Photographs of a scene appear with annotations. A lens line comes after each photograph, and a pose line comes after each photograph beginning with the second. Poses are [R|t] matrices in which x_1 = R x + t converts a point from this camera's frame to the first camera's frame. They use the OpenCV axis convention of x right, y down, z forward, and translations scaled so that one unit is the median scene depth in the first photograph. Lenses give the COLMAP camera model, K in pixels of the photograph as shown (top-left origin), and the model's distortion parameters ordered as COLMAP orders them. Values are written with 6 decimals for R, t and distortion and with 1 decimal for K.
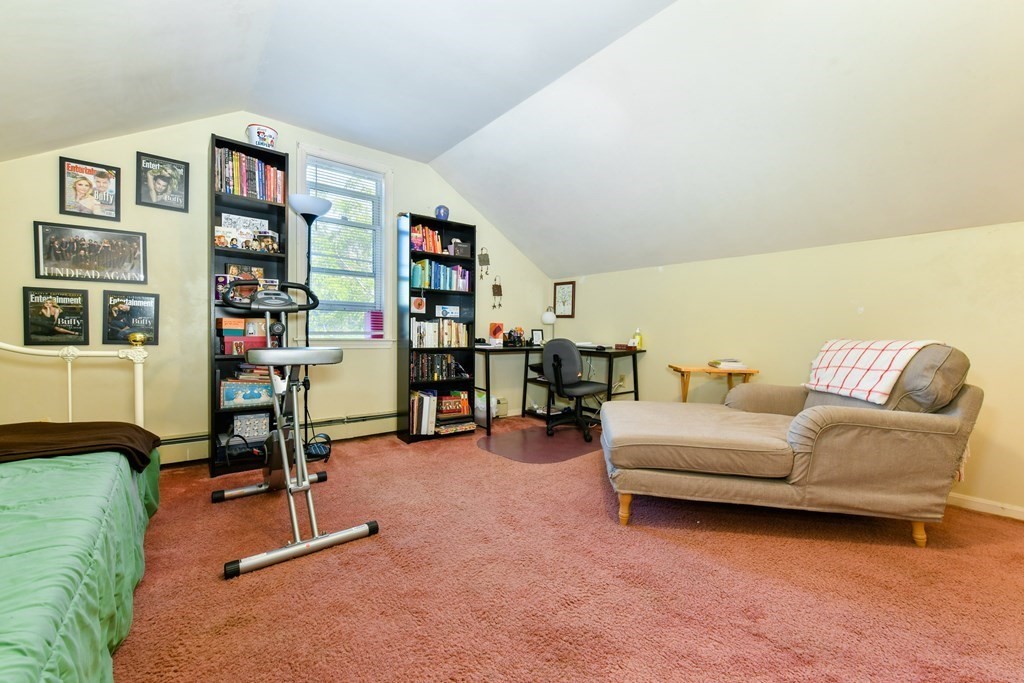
lens RADIAL K [[412.0, 0, 517.7], [0, 412.0, 351.3], [0, 0, 1]] dist [0.000326, -0.004419]
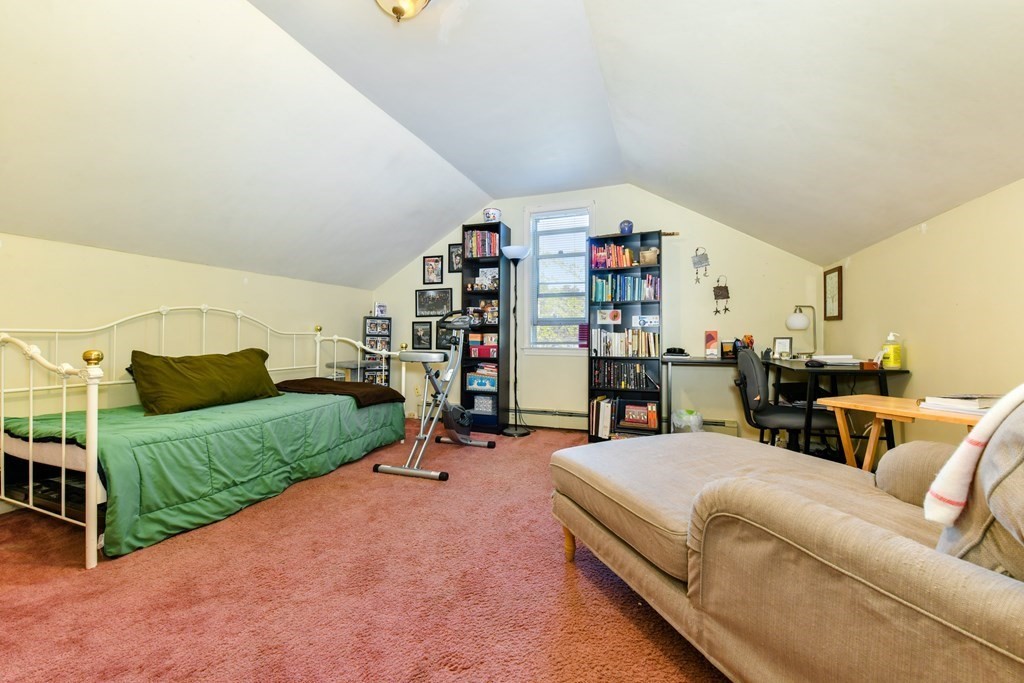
lens RADIAL K [[404.4, 0, 518.4], [0, 404.4, 342.8], [0, 0, 1]] dist [0.001455, -0.003995]
pose [[0.513481, -0.004076, -0.858092, 0.715986], [-0.034675, 0.999073, -0.025495, -0.011943], [0.857400, 0.042846, 0.512864, 0.333343]]
